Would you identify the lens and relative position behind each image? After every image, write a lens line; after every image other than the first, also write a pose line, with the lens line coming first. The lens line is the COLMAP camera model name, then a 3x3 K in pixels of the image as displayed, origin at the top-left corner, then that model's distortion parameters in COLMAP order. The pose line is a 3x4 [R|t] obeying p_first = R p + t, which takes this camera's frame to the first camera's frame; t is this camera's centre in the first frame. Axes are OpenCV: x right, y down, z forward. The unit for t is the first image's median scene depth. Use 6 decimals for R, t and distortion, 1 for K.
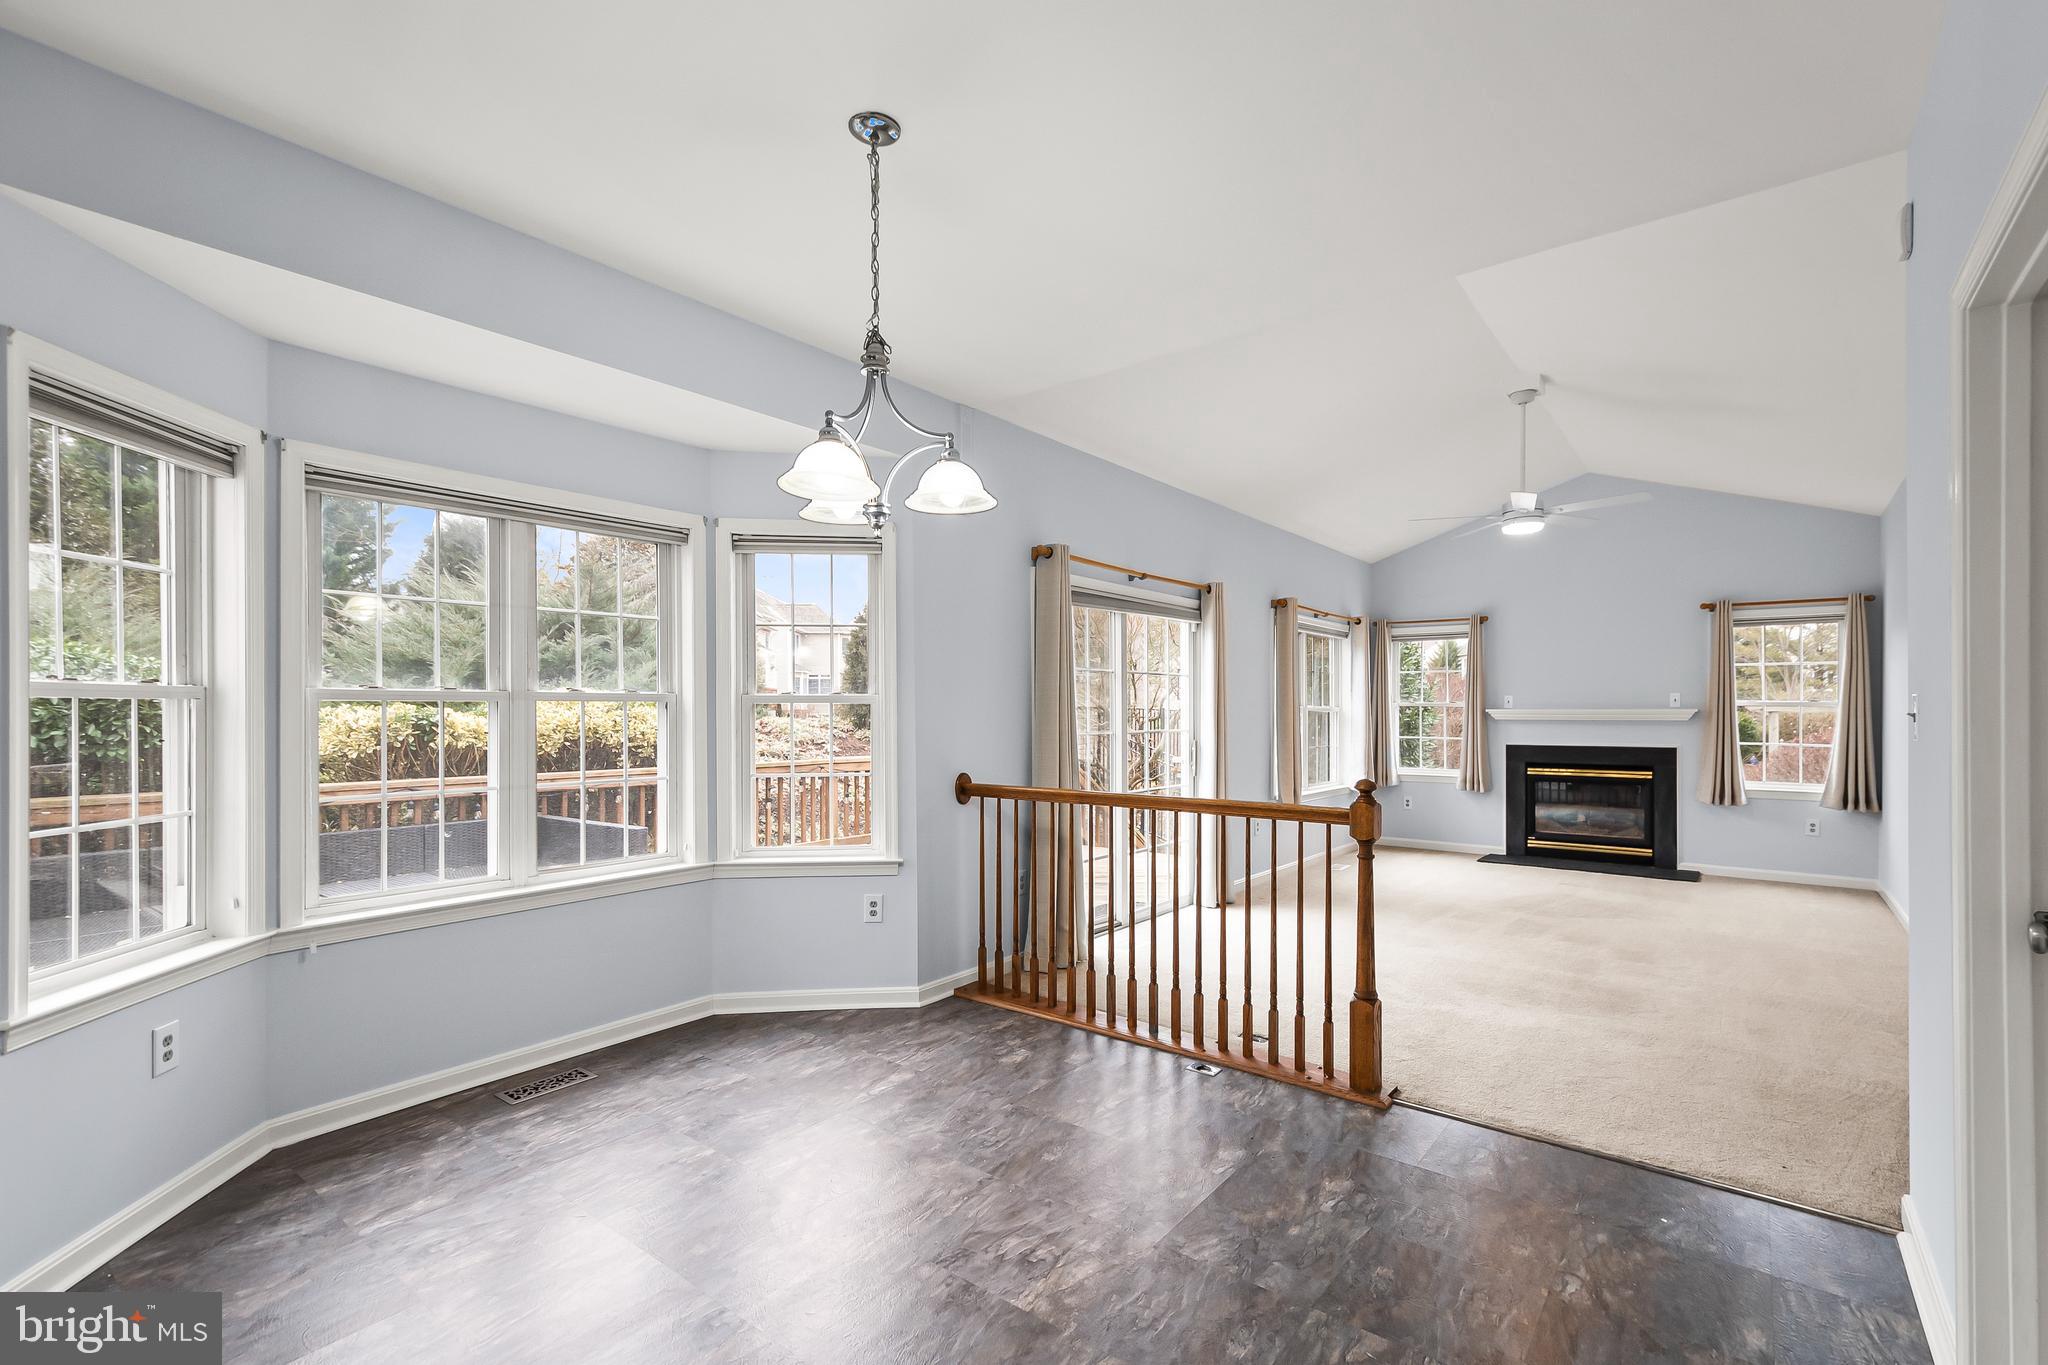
lens RADIAL K [[913.1, 0, 1045.8], [0, 913.1, 707.5], [0, 0, 1]] dist [0.015370, -0.001893]
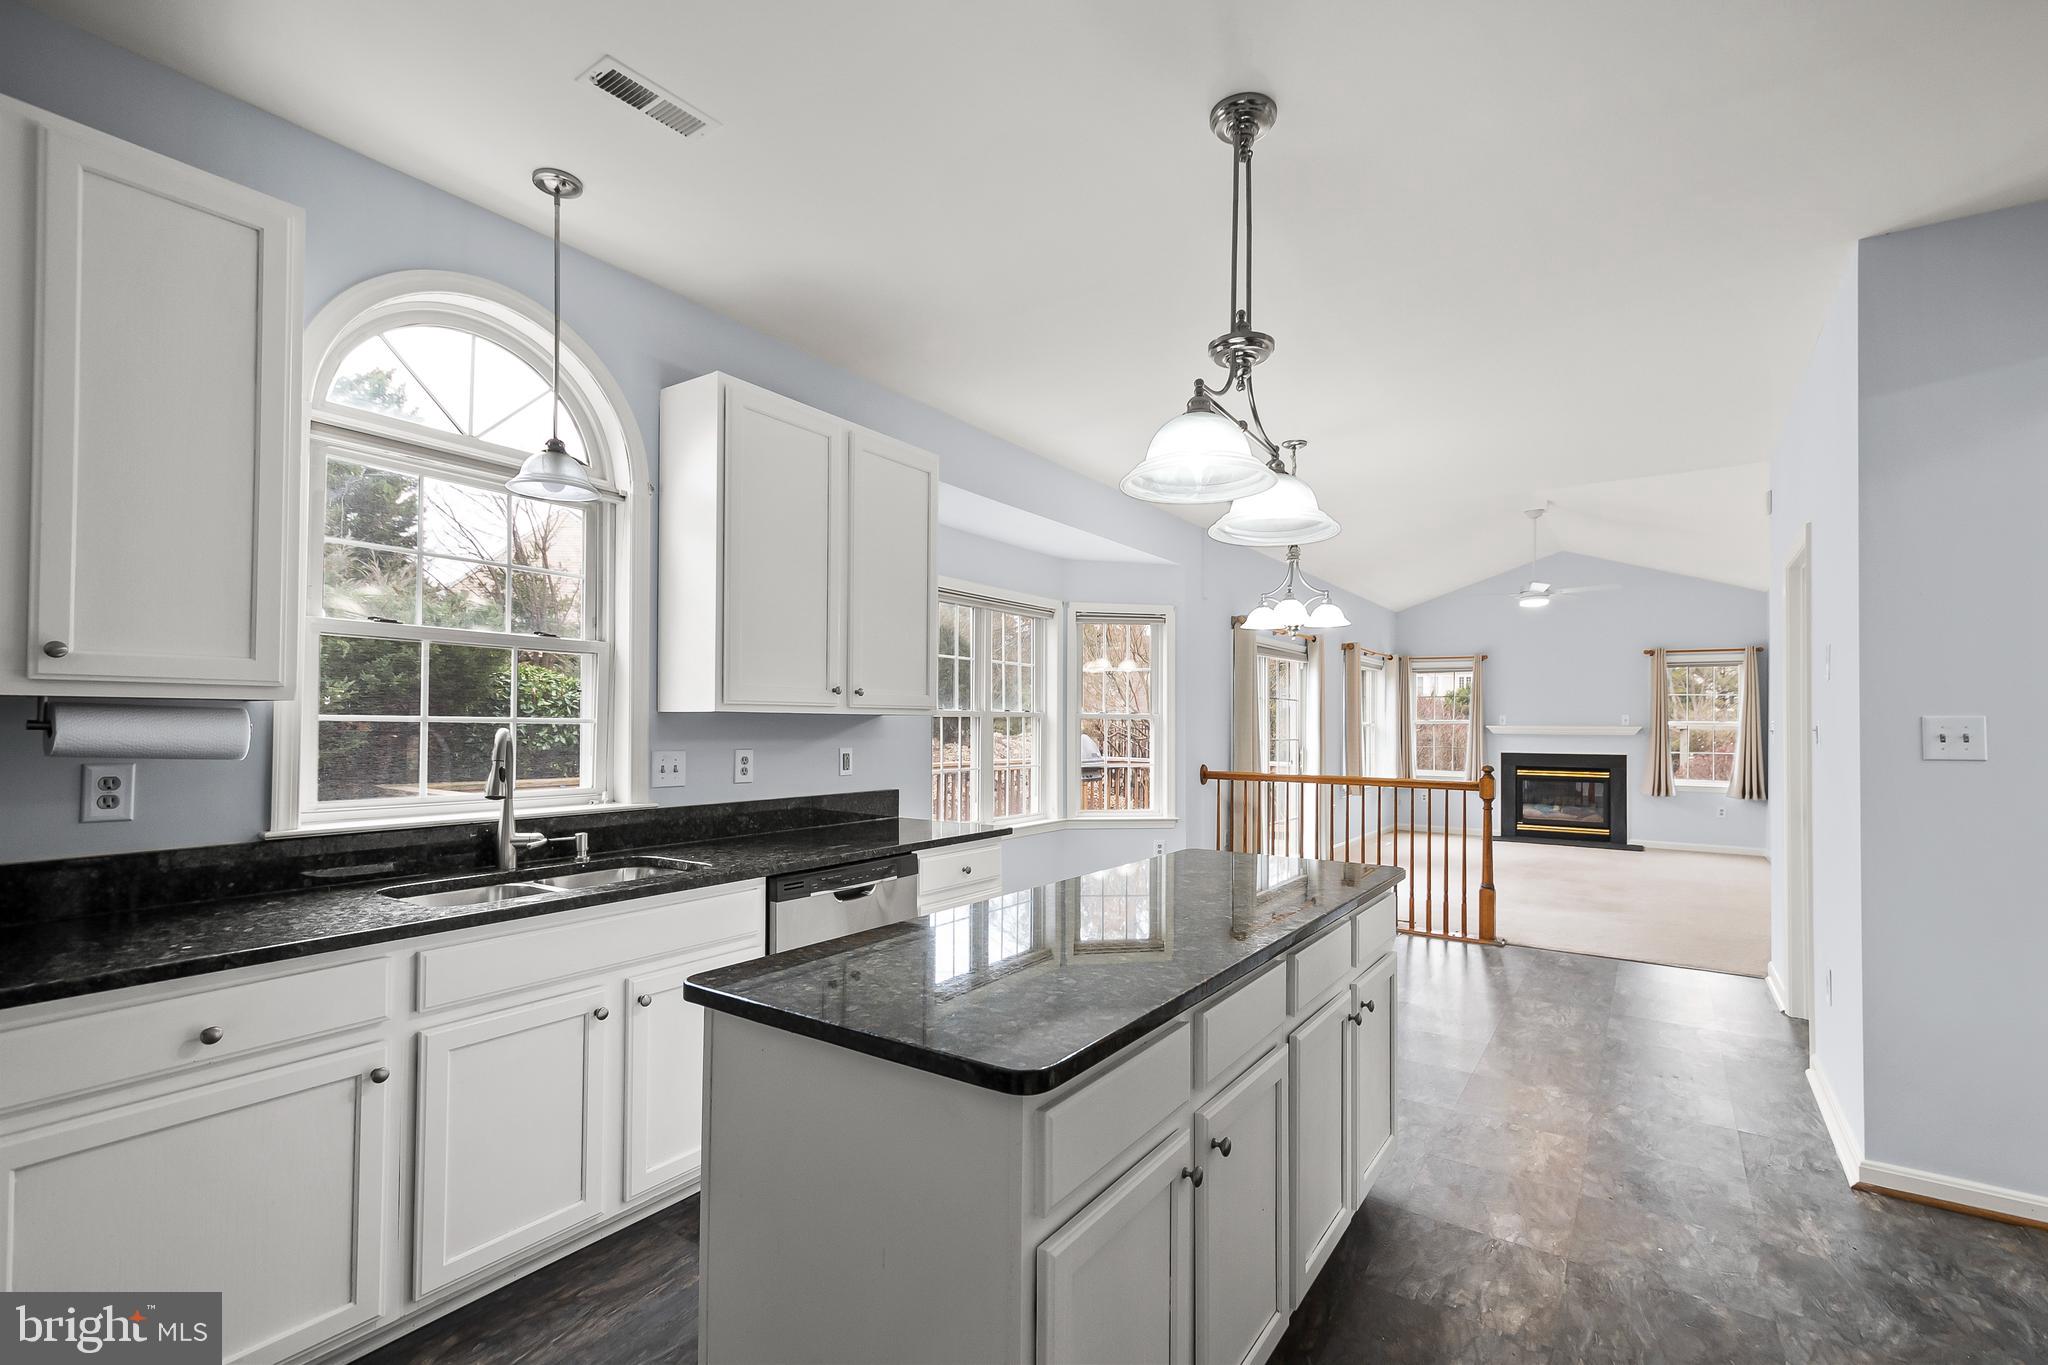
lens RADIAL K [[913.1, 0, 1042.2], [0, 913.1, 707.5], [0, 0, 1]] dist [0.015370, -0.001893]
pose [[0.998021, 0.008792, 0.062271, -0.280322], [-0.007985, 0.999881, -0.013191, -0.001634], [-0.062380, 0.012668, 0.997972, -0.325227]]
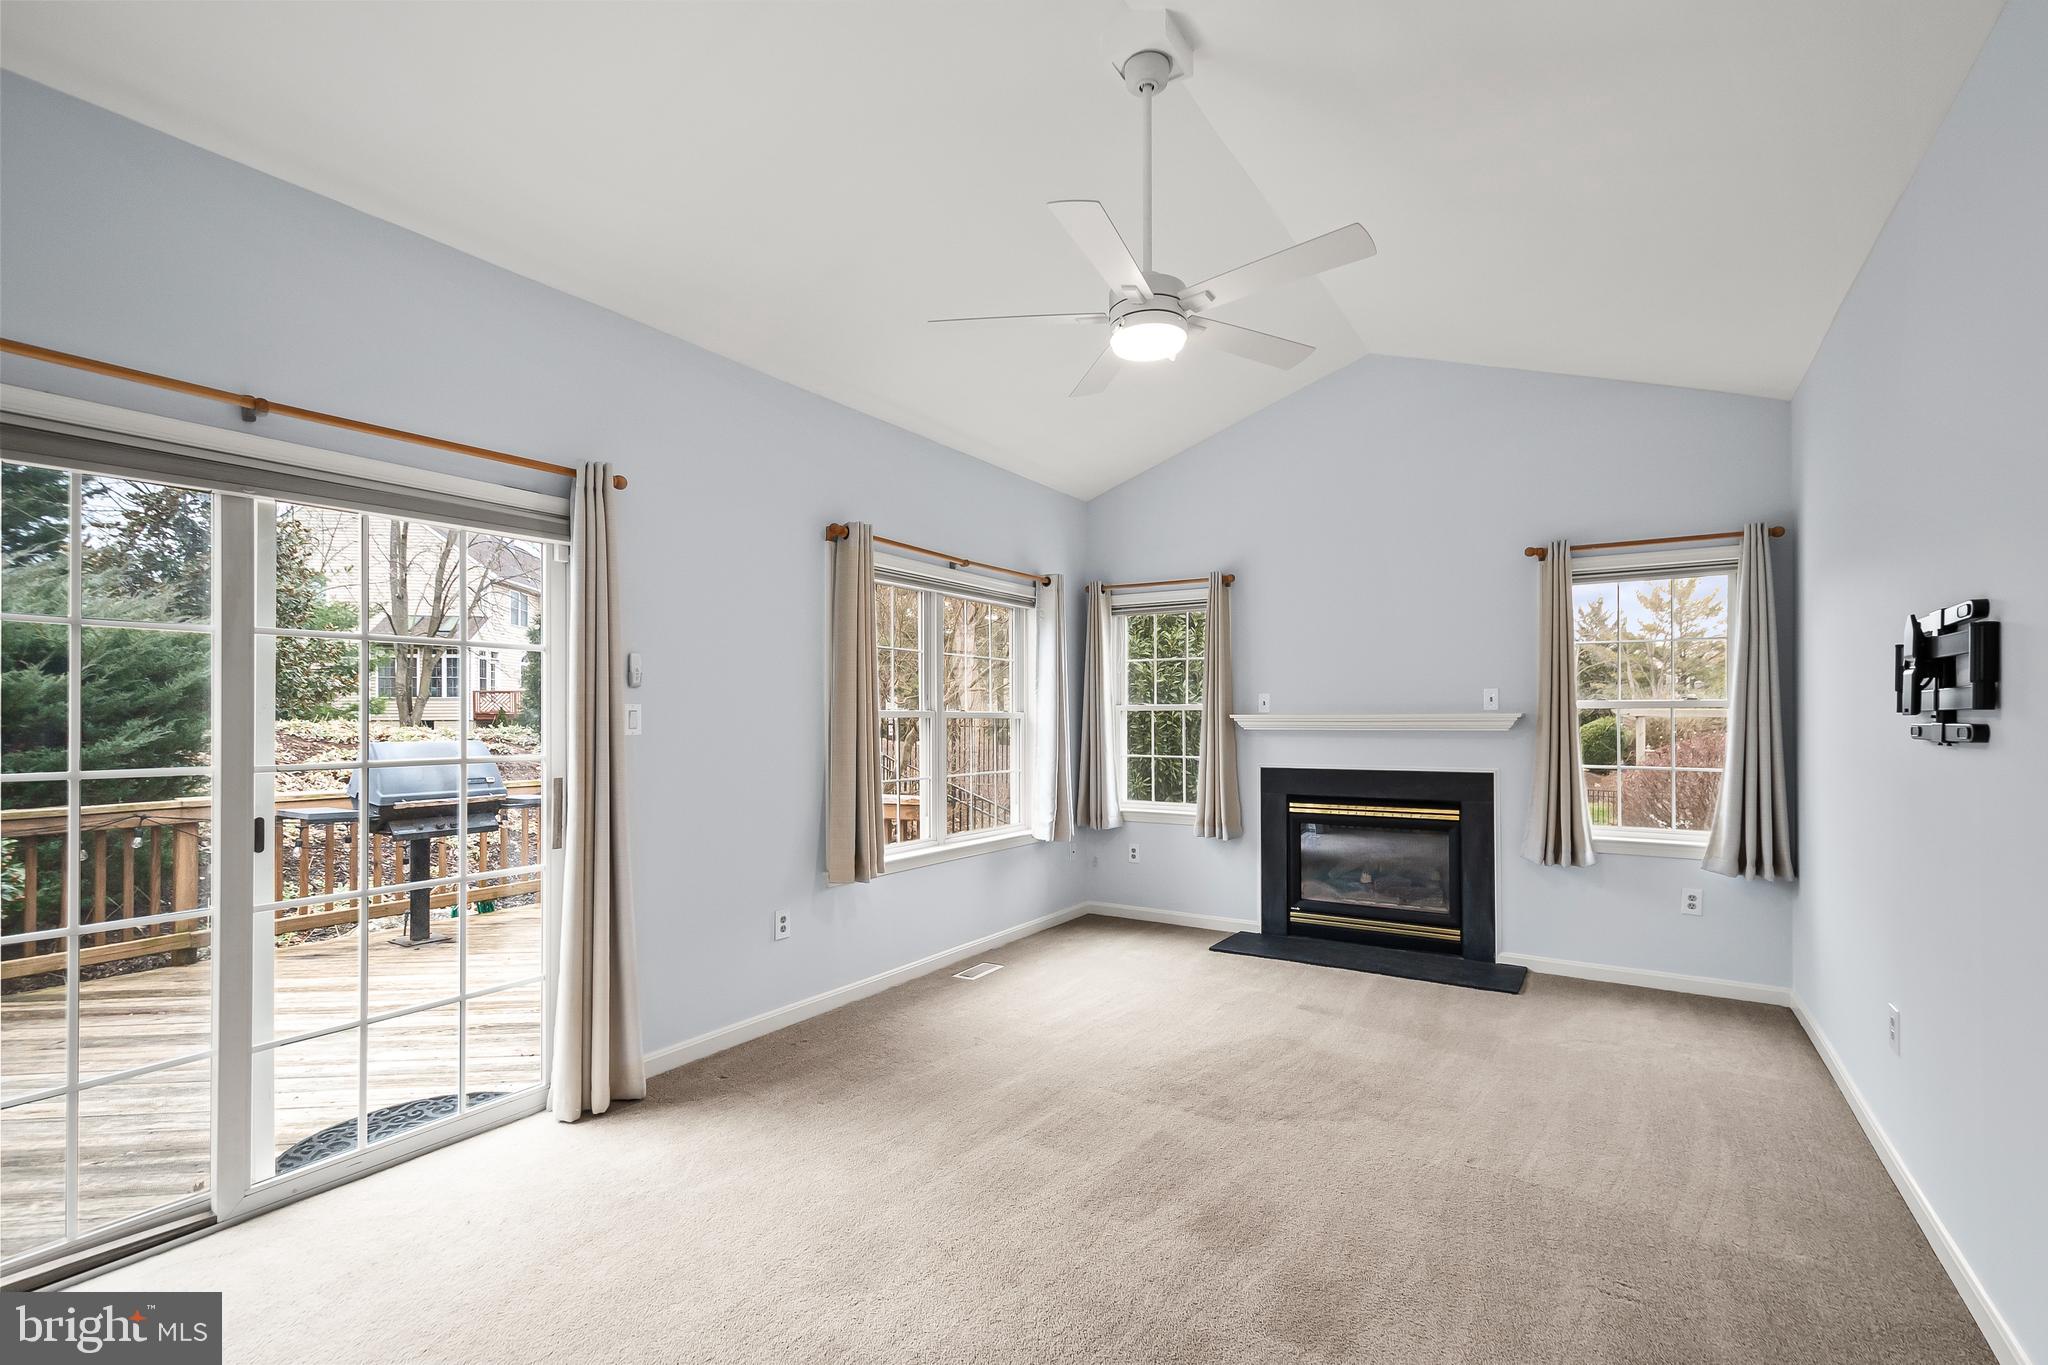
lens RADIAL K [[913.1, 0, 1041.6], [0, 913.1, 708.1], [0, 0, 1]] dist [0.015370, -0.001893]
pose [[0.995932, -0.002245, 0.090085, 0.329507], [0.002752, 0.999981, -0.005502, 0.000877], [-0.090071, 0.005727, 0.995919, 0.409056]]
